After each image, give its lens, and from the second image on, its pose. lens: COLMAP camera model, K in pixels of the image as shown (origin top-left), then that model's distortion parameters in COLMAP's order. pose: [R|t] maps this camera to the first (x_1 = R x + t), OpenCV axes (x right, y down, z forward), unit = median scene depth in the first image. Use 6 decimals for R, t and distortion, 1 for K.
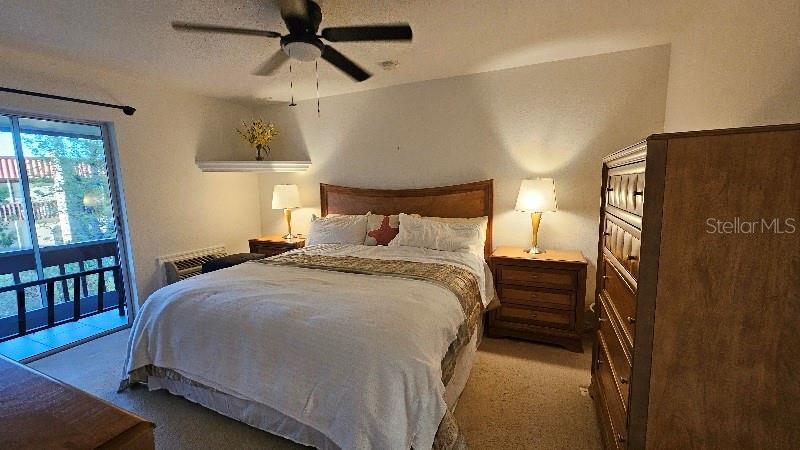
lens RADIAL K [[326.0, 0, 403.4], [0, 326.0, 225.4], [0, 0, 1]] dist [0.001081, -0.000702]
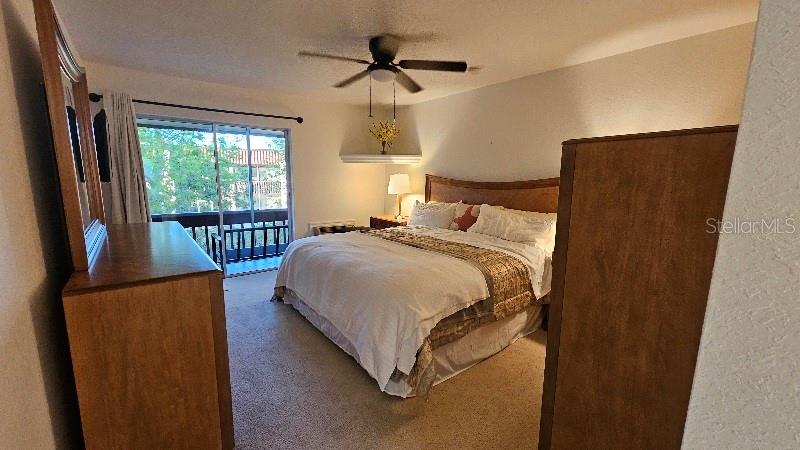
lens RADIAL K [[326.0, 0, 404.0], [0, 326.0, 224.6], [0, 0, 1]] dist [0.001081, -0.000702]
pose [[0.891585, 0.097497, -0.442234, 0.264157], [-0.086517, 0.995234, 0.044987, 0.006560], [0.444512, -0.001849, 0.895771, -0.100133]]
